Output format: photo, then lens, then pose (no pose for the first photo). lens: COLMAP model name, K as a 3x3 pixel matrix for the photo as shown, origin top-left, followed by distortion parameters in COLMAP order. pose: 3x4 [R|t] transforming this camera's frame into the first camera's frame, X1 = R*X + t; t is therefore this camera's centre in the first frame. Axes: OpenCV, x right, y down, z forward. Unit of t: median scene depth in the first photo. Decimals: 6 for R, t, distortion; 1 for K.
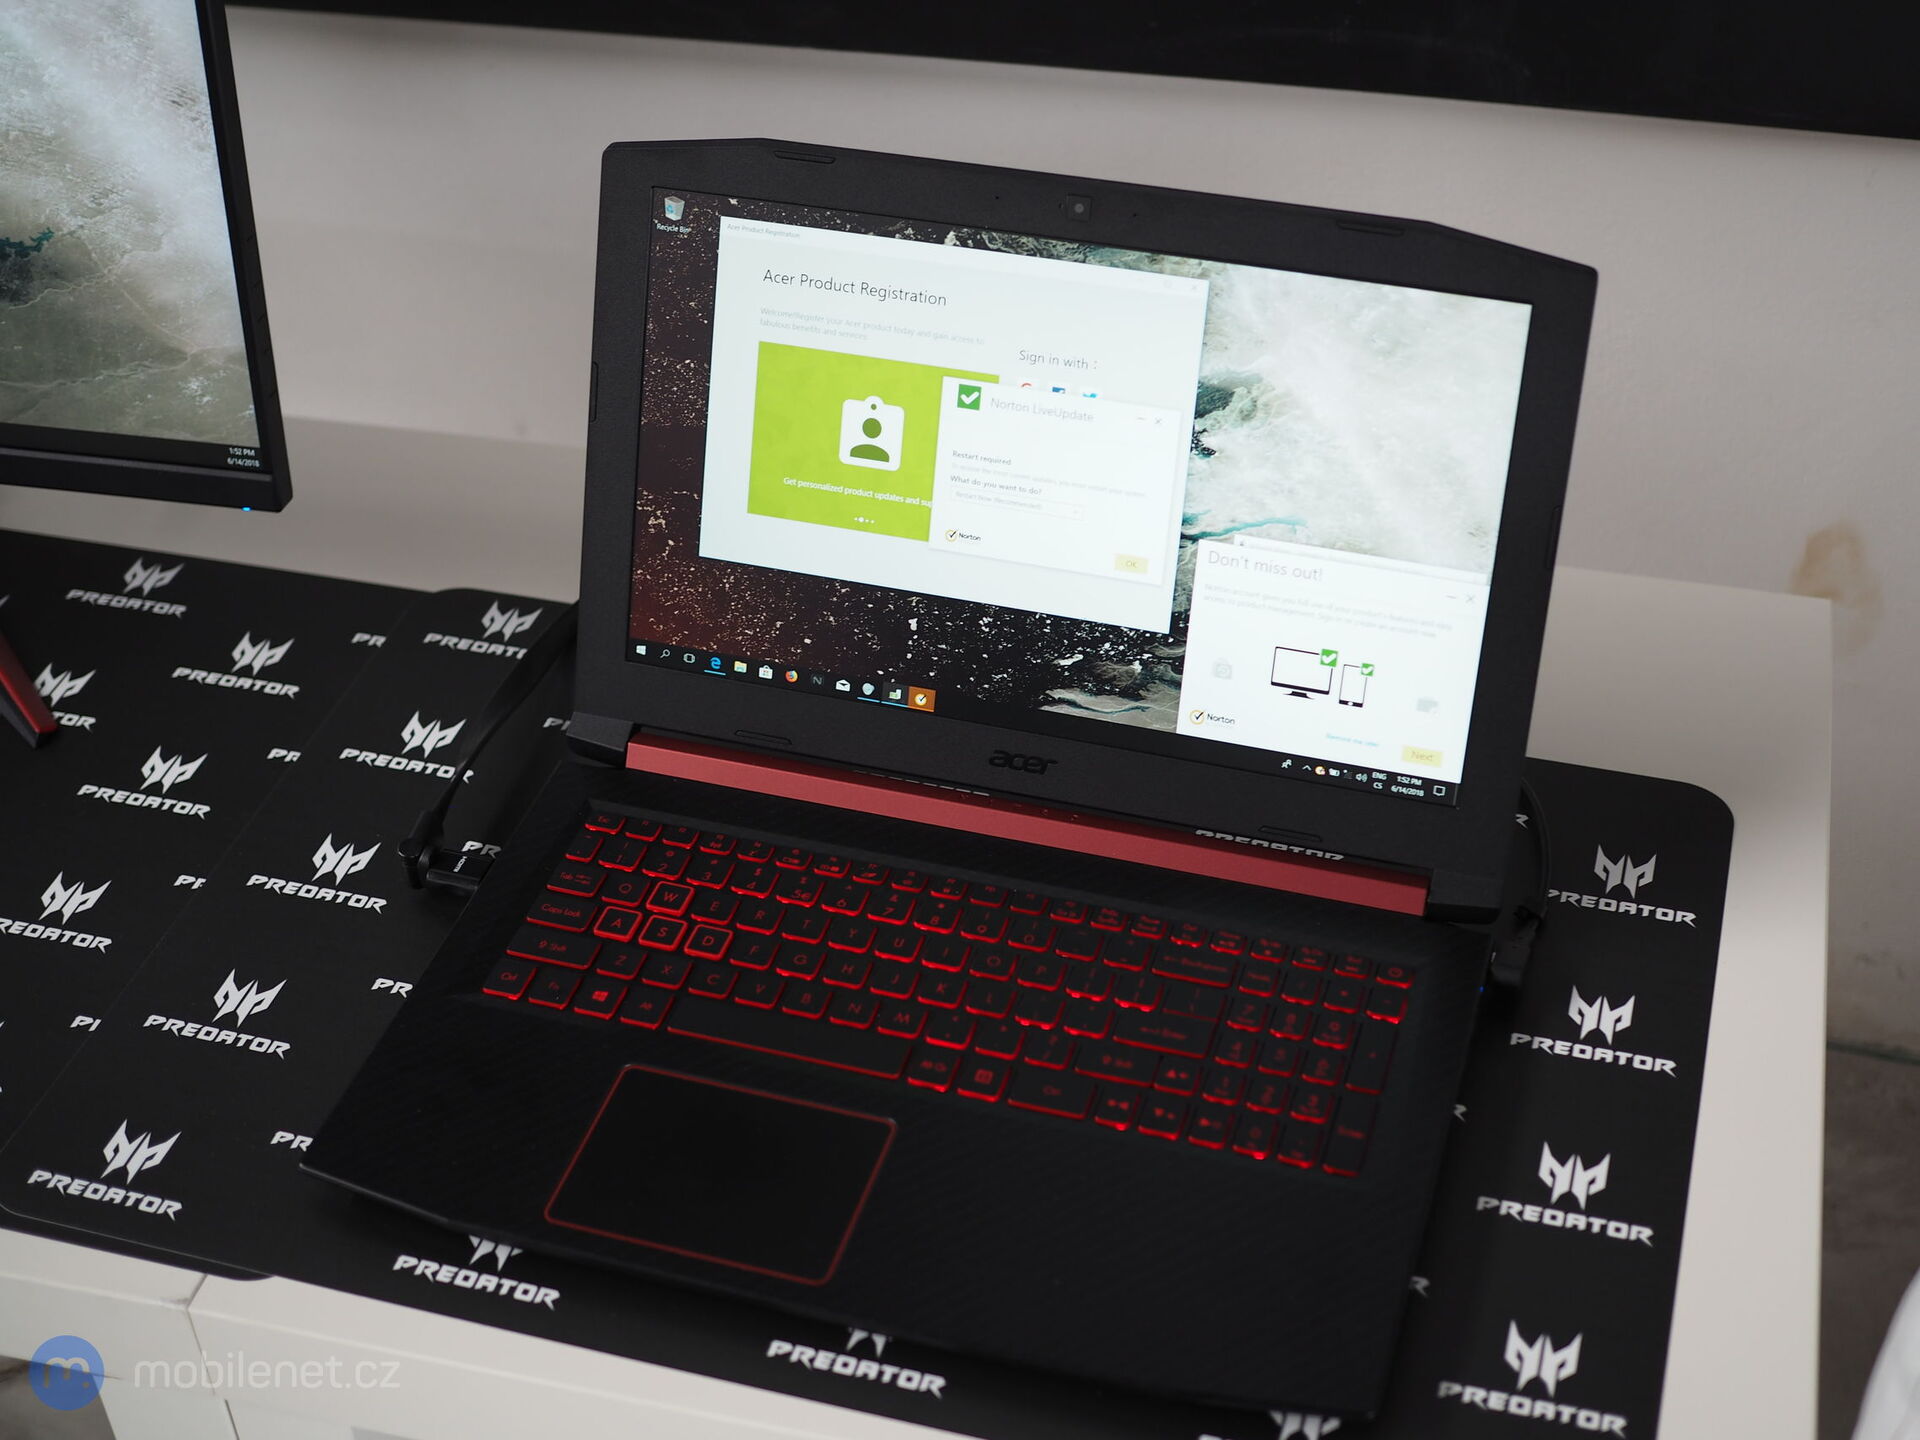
lens RADIAL K [[2796.2, 0, 960.0], [0, 2796.2, 720.0], [0, 0, 1]] dist [-0.006723, -0.365326]
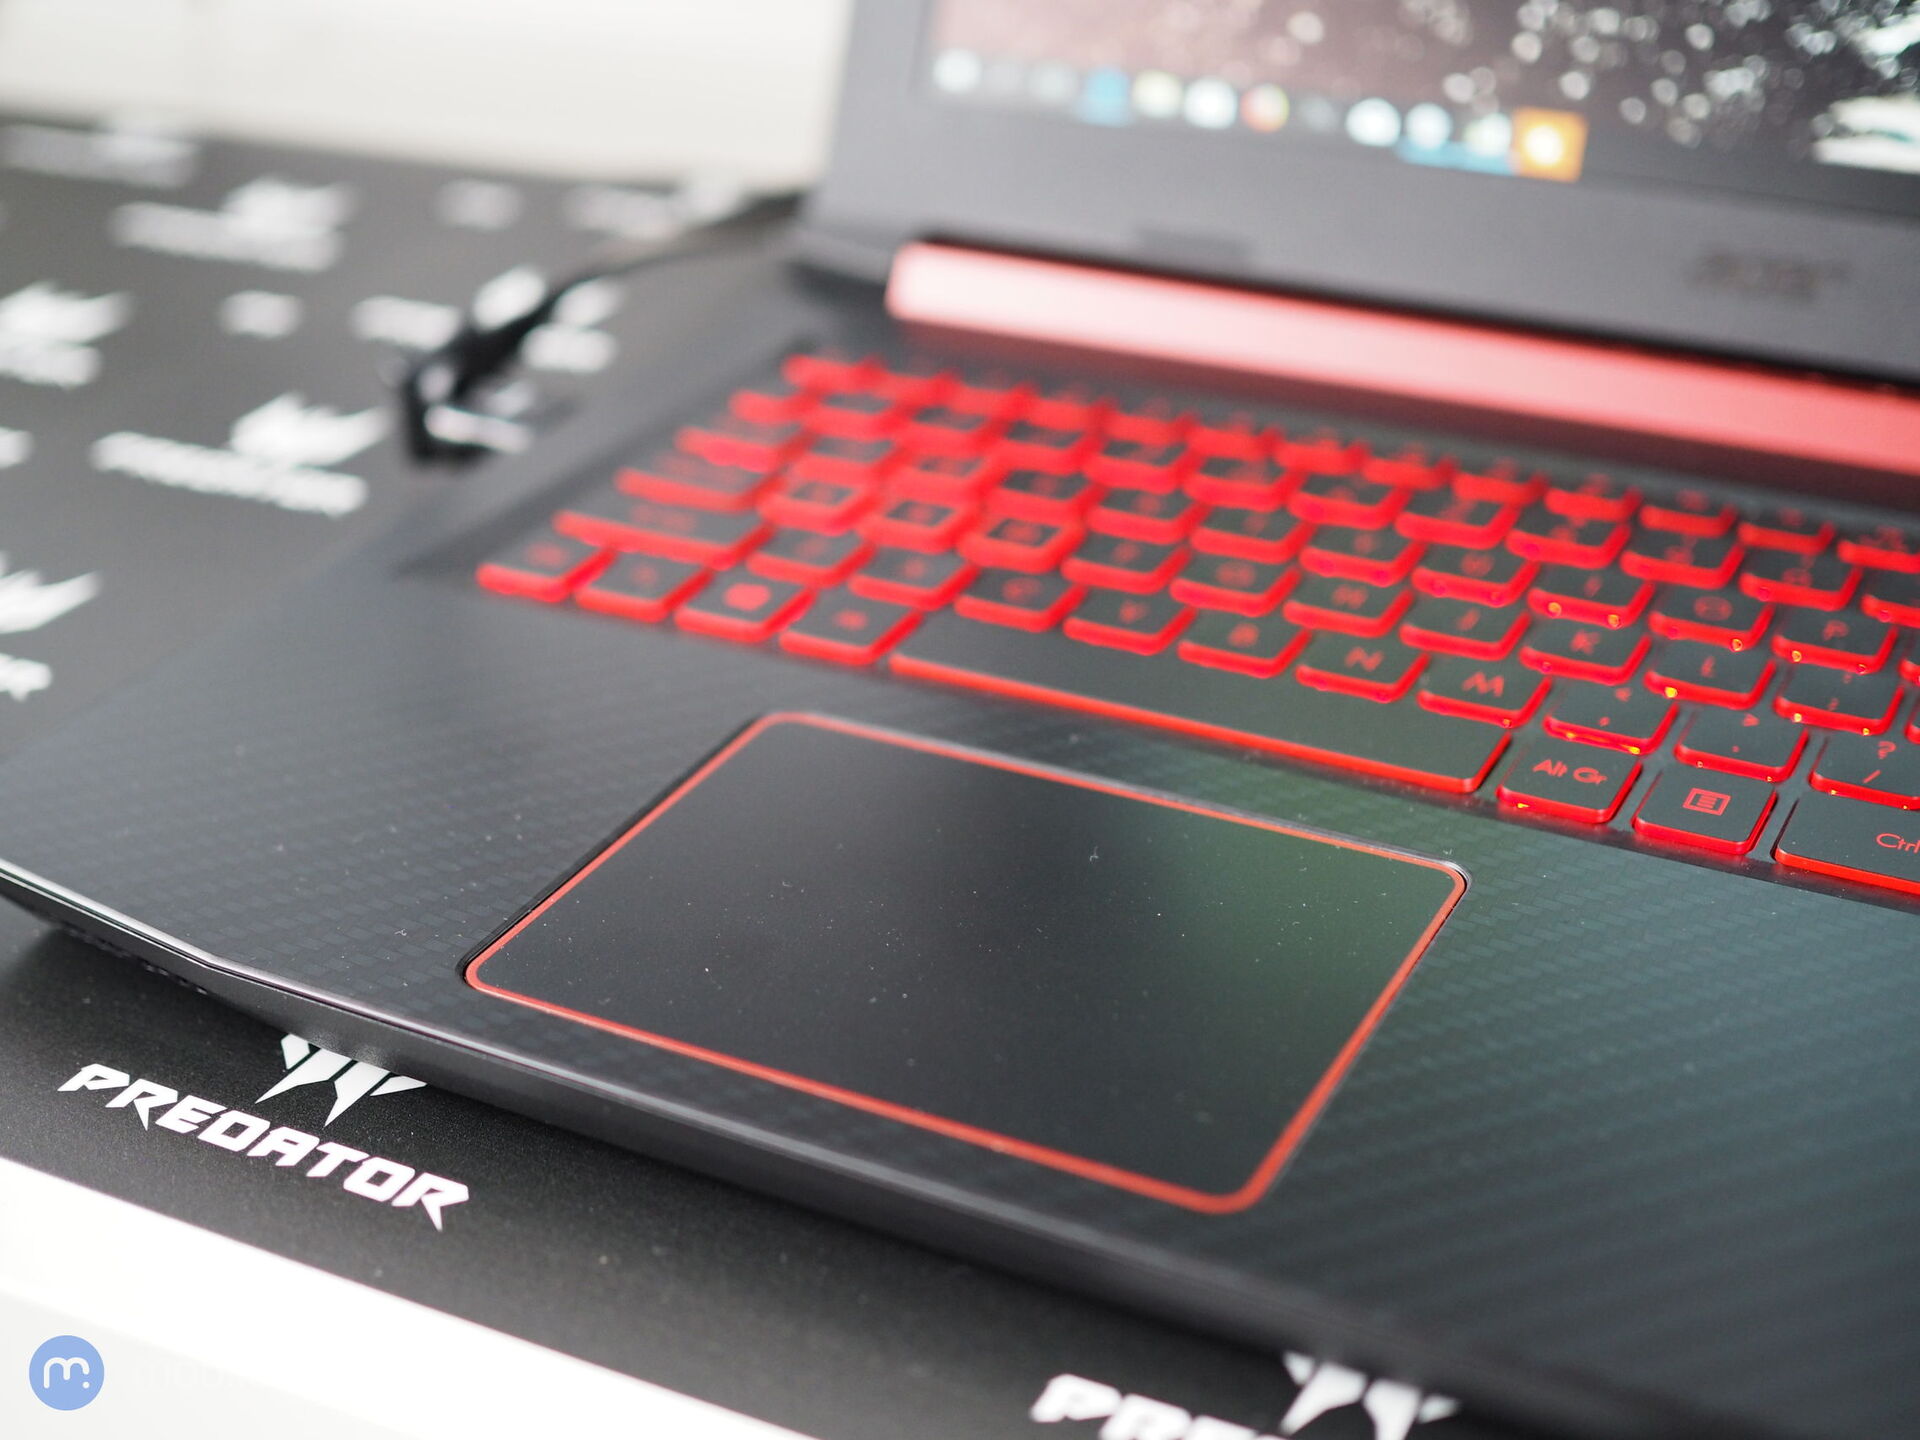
lens RADIAL K [[2796.2, 0, 960.0], [0, 2796.2, 720.0], [0, 0, 1]] dist [-0.006723, -0.365326]
pose [[0.984021, 0.086396, -0.155684, -0.032993], [-0.110546, 0.981896, -0.153818, 0.188278], [0.139576, 0.168570, 0.975758, 0.637637]]
